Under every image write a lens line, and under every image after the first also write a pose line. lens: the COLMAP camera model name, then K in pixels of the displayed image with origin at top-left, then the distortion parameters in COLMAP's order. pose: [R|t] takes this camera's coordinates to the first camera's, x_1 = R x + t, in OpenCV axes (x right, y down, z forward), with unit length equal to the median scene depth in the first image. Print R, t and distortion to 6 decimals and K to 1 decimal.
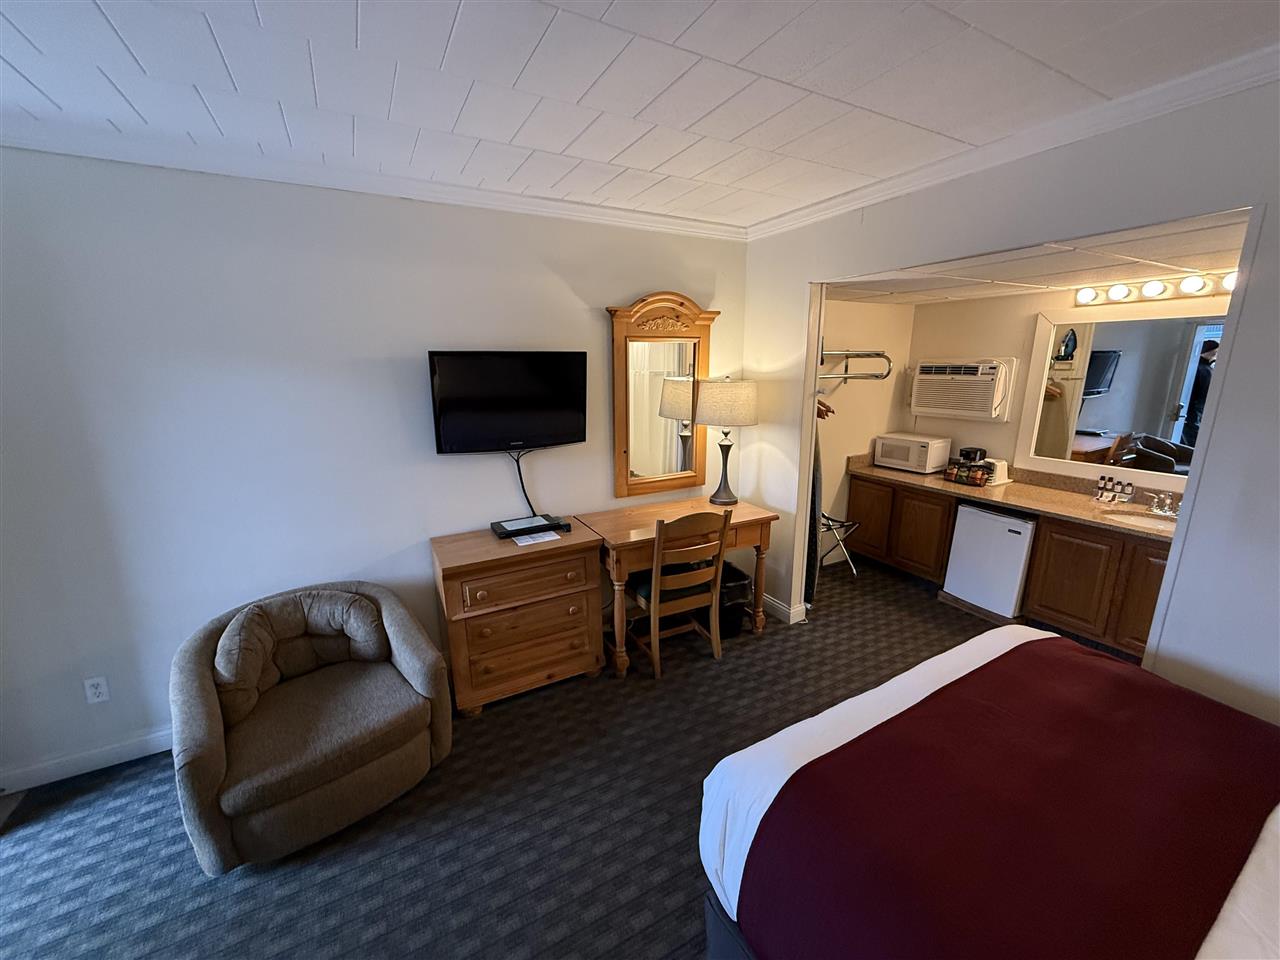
lens RADIAL K [[509.6, 0, 636.2], [0, 509.6, 480.6], [0, 0, 1]] dist [0.001599, -0.000551]
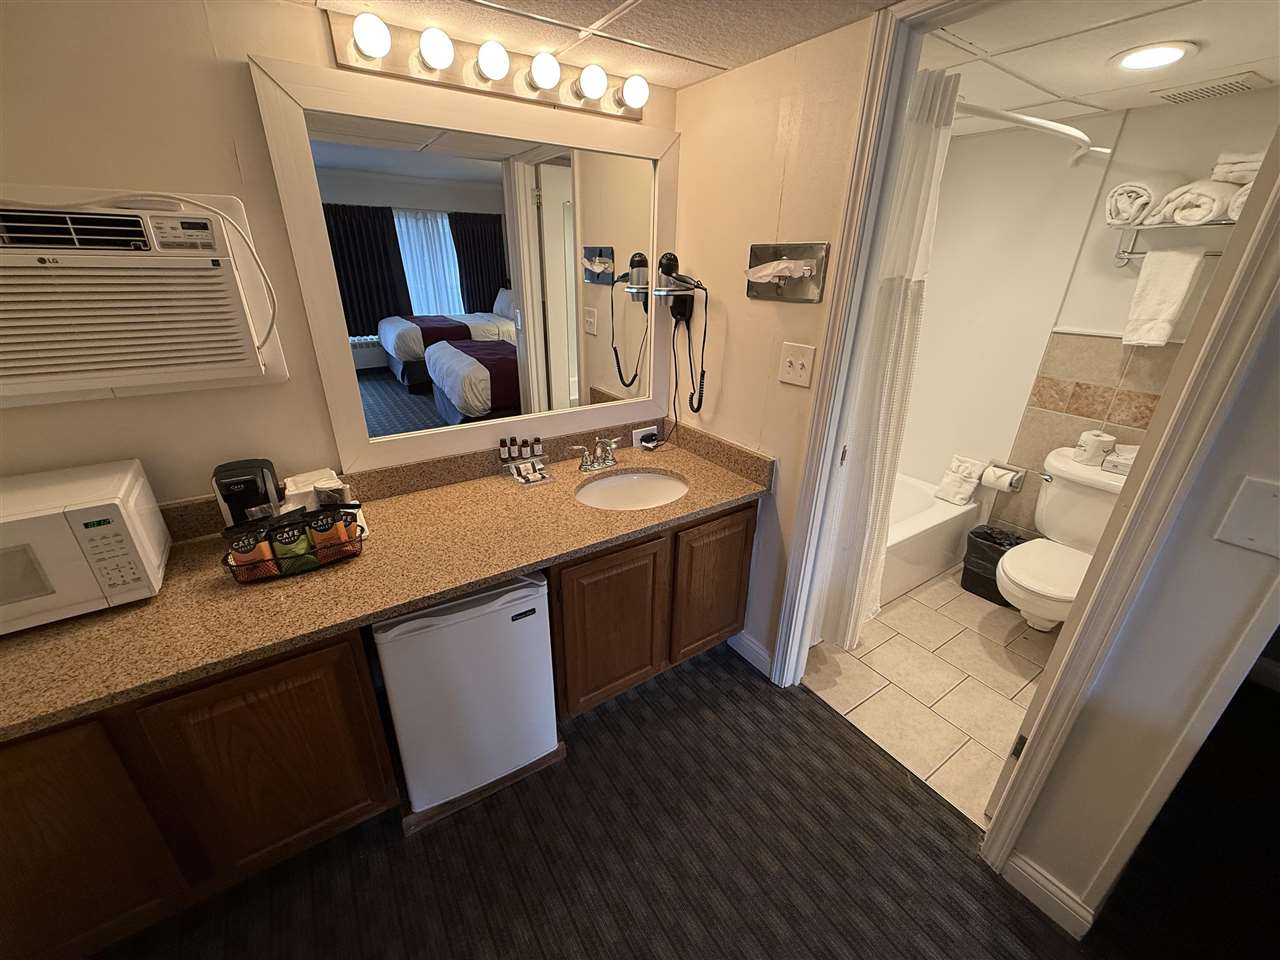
lens RADIAL K [[509.6, 0, 636.2], [0, 509.6, 480.6], [0, 0, 1]] dist [0.001599, -0.000551]
pose [[-0.085866, -0.390394, 0.916635, 0.345430], [0.211069, 0.892022, 0.399684, -0.160102], [-0.973692, 0.227792, 0.005805, 0.831478]]
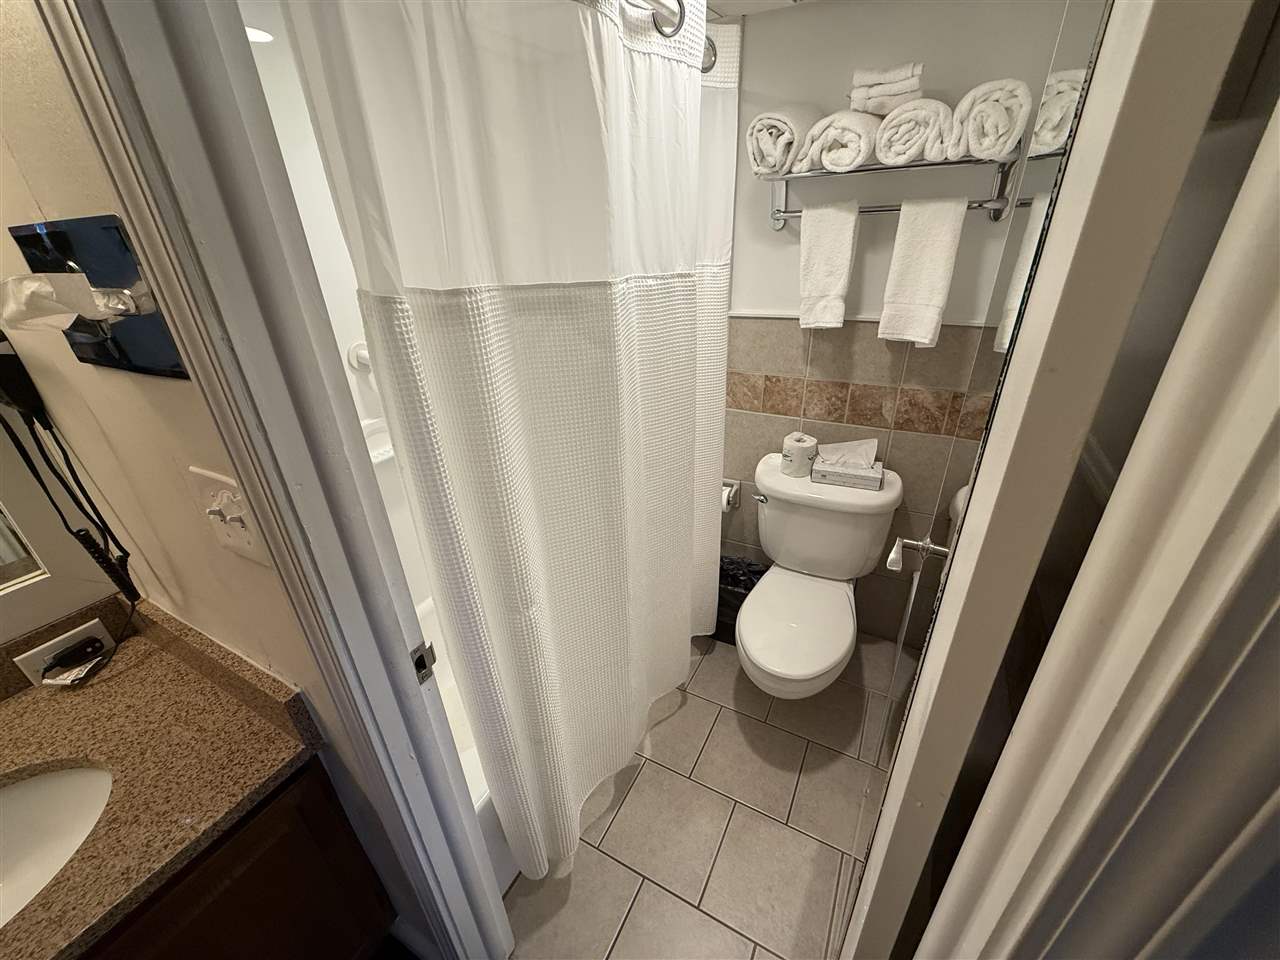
lens RADIAL K [[509.6, 0, 636.2], [0, 509.6, 480.6], [0, 0, 1]] dist [0.001599, -0.000551]
pose [[-0.543309, -0.344911, 0.765410, 0.592757], [0.228404, 0.816592, 0.530102, -0.112427], [-0.807866, 0.462832, -0.364883, 0.592508]]
